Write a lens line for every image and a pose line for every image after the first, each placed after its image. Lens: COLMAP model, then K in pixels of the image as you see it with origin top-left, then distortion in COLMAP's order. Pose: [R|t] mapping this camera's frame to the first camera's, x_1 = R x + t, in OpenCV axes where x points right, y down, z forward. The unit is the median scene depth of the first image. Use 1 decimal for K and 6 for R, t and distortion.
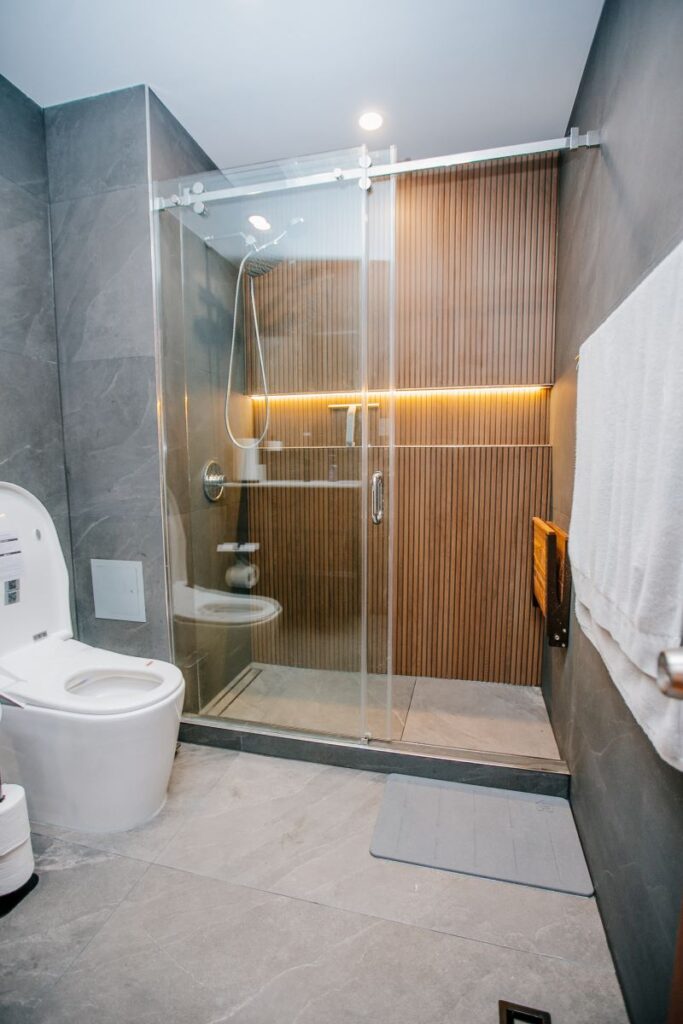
lens RADIAL K [[517.3, 0, 338.3], [0, 517.3, 524.6], [0, 0, 1]] dist [-0.049496, 0.015163]
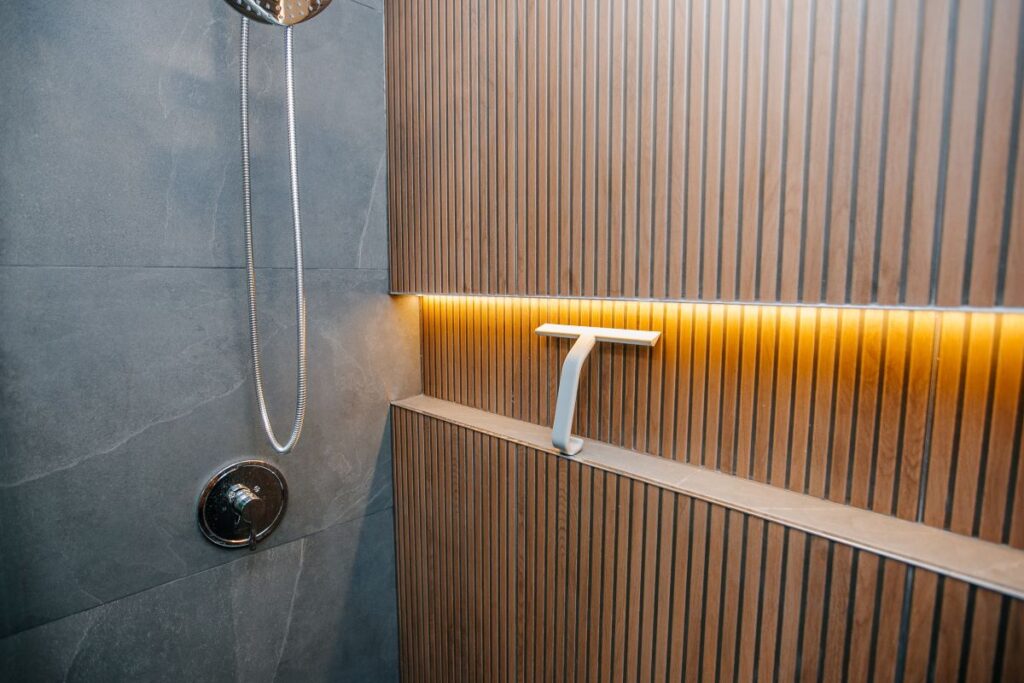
lens RADIAL K [[517.3, 0, 498.5], [0, 517.3, 337.9], [0, 0, 1]] dist [-0.049496, 0.015163]
pose [[0.844416, 0.056326, -0.532719, 0.208570], [-0.067175, 0.997741, -0.000986, -0.278829], [0.531460, 0.036618, 0.846292, 0.824495]]
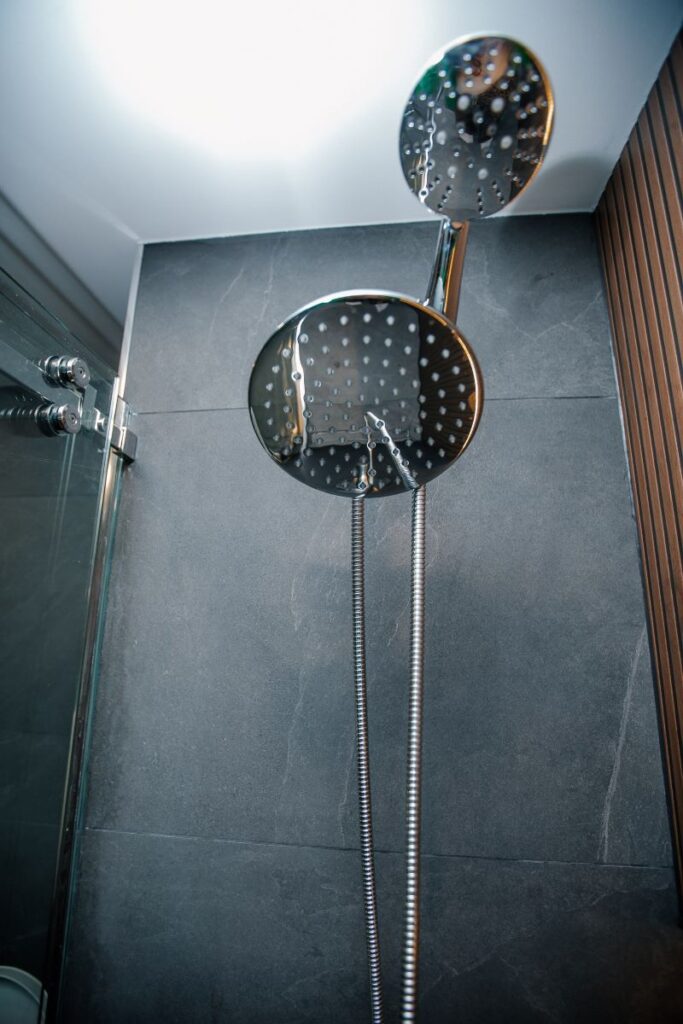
lens RADIAL K [[467.1, 0, 338.0], [0, 467.1, 522.0], [0, 0, 1]] dist [-0.046232, 0.013034]
pose [[0.133621, -0.209376, -0.968662, 0.032223], [-0.144025, 0.962948, -0.228009, -0.455975], [0.980511, 0.169978, 0.098515, 1.022954]]
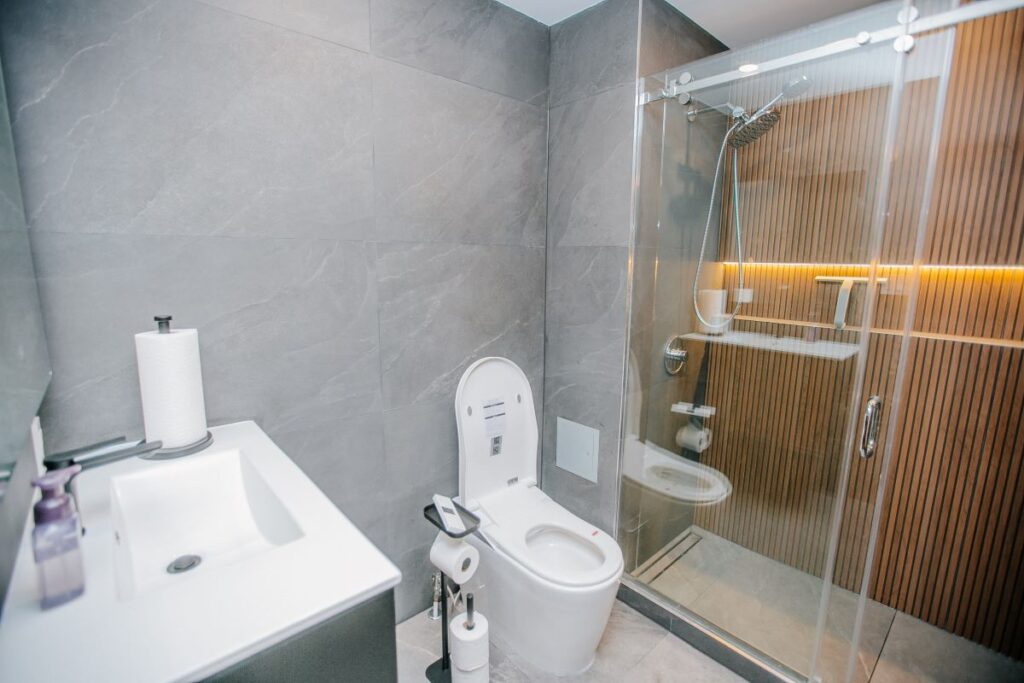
lens RADIAL K [[467.1, 0, 499.0], [0, 467.1, 338.8], [0, 0, 1]] dist [-0.046232, 0.013034]
pose [[0.824060, 0.106745, -0.556355, -0.023445], [-0.082313, 0.994226, 0.068837, -0.170674], [0.560490, -0.010931, 0.828089, 0.050484]]
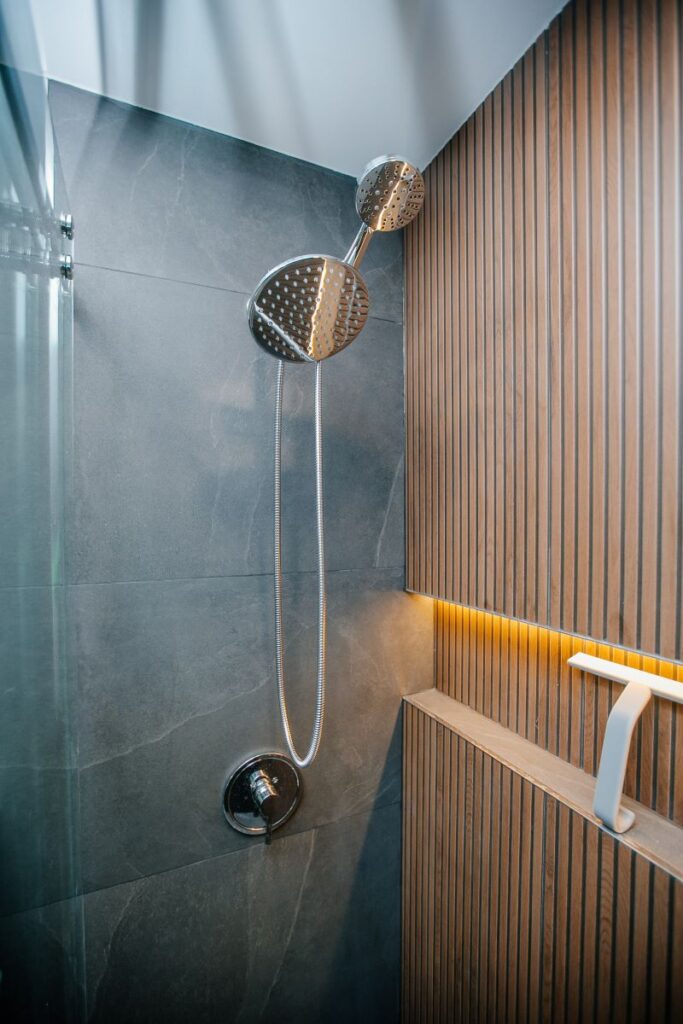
lens RADIAL K [[467.1, 0, 336.2], [0, 467.1, 523.6], [0, 0, 1]] dist [-0.046232, 0.013034]
pose [[0.620332, 0.017295, -0.784149, 0.157179], [-0.099834, 0.993366, -0.057068, -0.362763], [0.777960, 0.113686, 0.617943, 0.852456]]
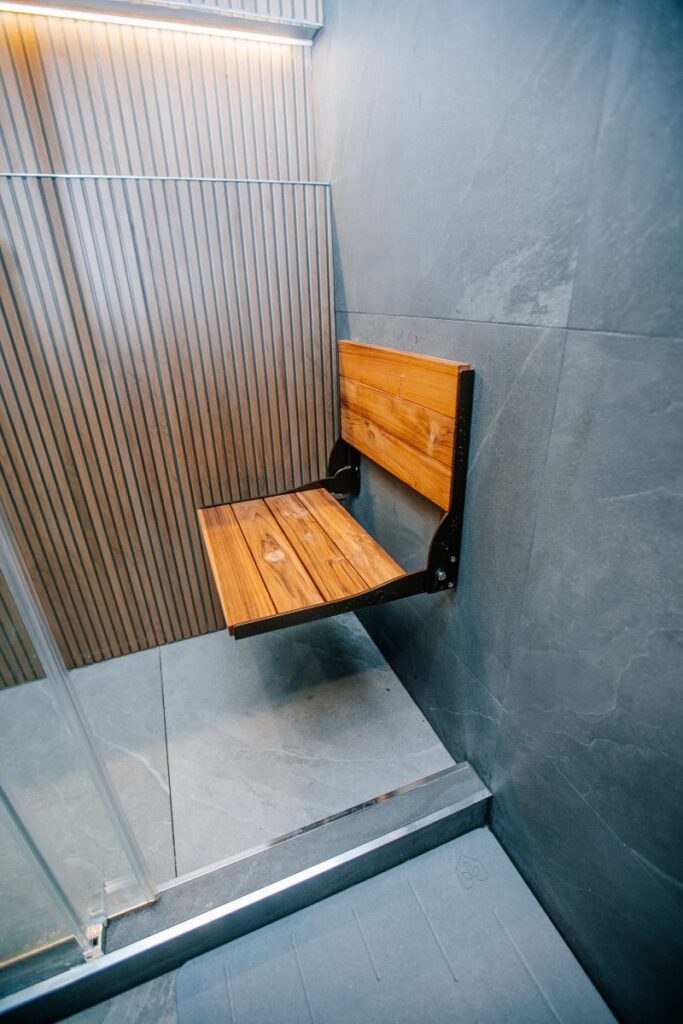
lens RADIAL K [[467.1, 0, 338.6], [0, 467.1, 519.8], [0, 0, 1]] dist [-0.046232, 0.013034]
pose [[0.809507, -0.280150, 0.515959, 0.108279], [0.102453, 0.932734, 0.345704, 0.000029], [-0.578101, -0.226988, 0.783757, 0.624381]]
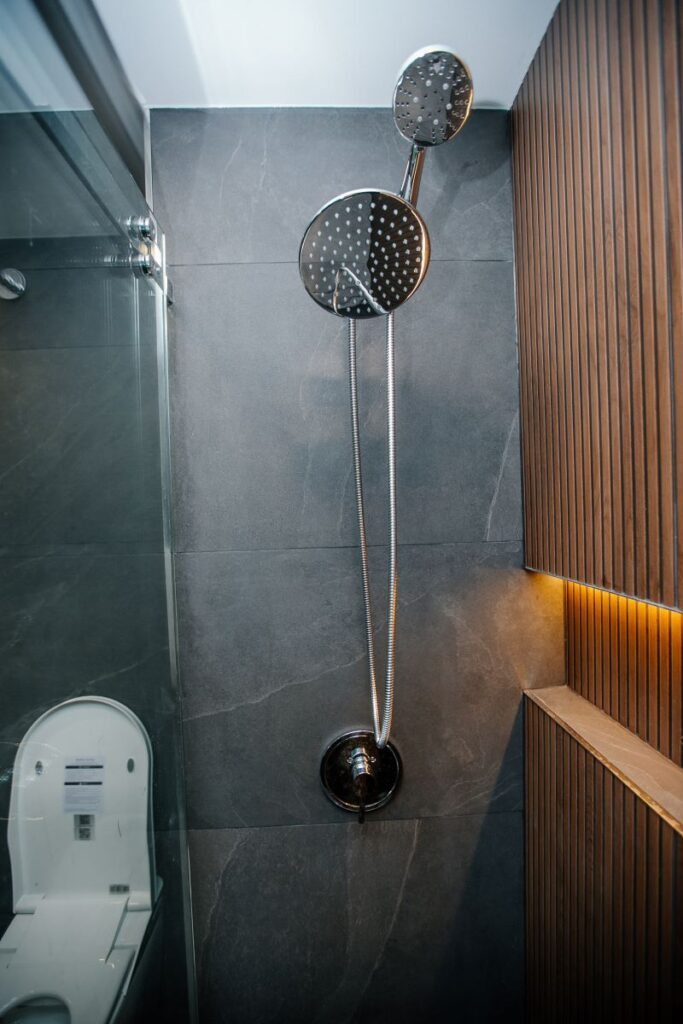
lens RADIAL K [[465.3, 0, 338.9], [0, 465.3, 522.7], [0, 0, 1]] dist [-0.046077, 0.011839]
pose [[0.276720, 0.019484, -0.960753, 0.178225], [-0.092769, 0.995666, -0.006528, -0.349520], [0.956462, 0.090934, 0.277329, 0.950531]]
